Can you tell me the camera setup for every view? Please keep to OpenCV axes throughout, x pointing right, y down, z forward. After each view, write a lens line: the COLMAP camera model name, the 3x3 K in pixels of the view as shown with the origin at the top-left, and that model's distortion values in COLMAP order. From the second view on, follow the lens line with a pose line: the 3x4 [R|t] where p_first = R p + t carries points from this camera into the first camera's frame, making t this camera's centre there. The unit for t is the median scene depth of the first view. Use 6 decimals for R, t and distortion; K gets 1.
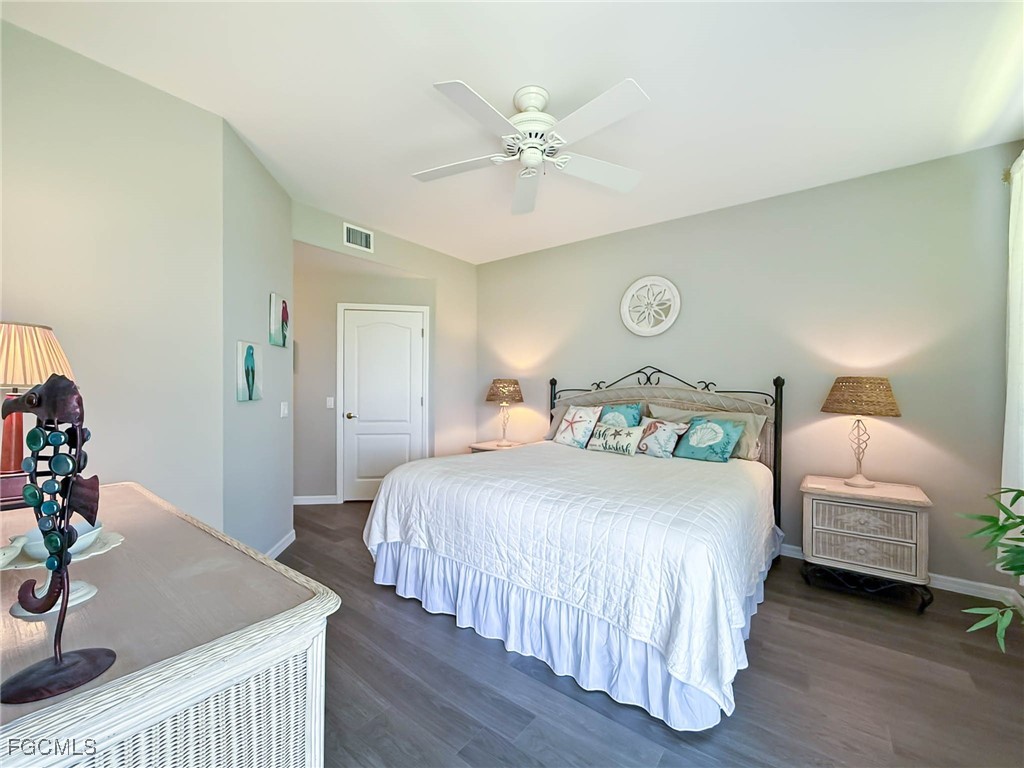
lens RADIAL K [[415.8, 0, 509.7], [0, 415.8, 389.6], [0, 0, 1]] dist [-0.001540, -0.000128]
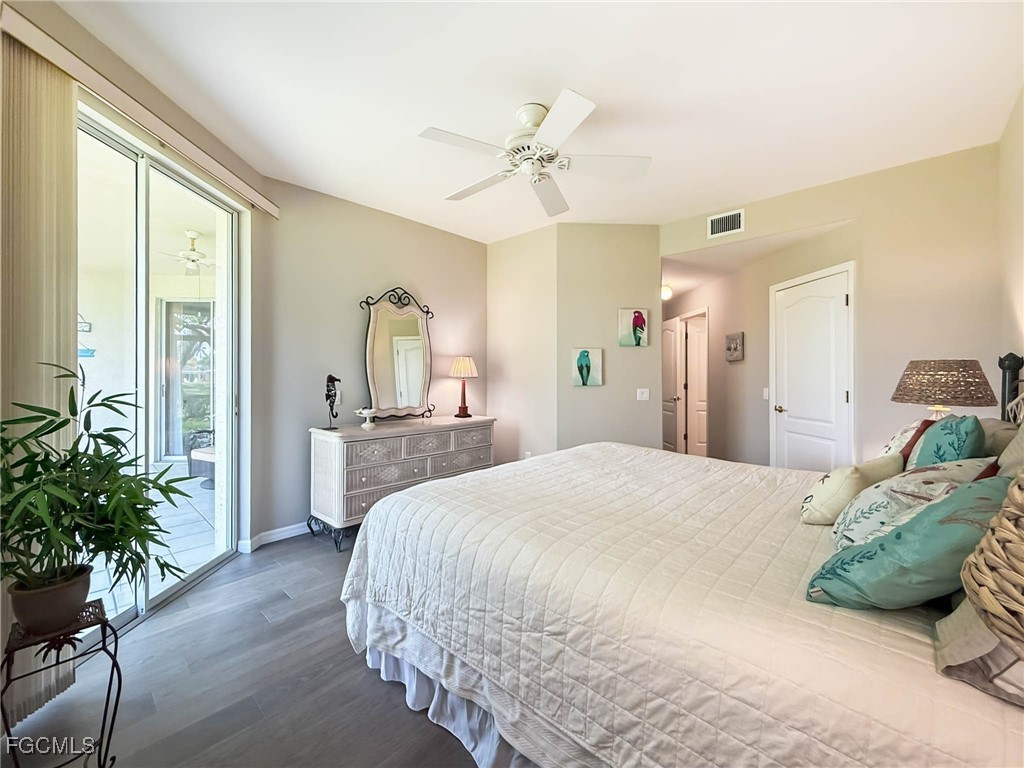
lens RADIAL K [[411.1, 0, 515.9], [0, 411.1, 374.3], [0, 0, 1]] dist [-0.001212, -0.000124]
pose [[-0.088048, -0.010598, -0.996060, 0.595046], [-0.005025, 0.999935, -0.010195, -0.000118], [0.996104, 0.004108, -0.088096, 0.557710]]
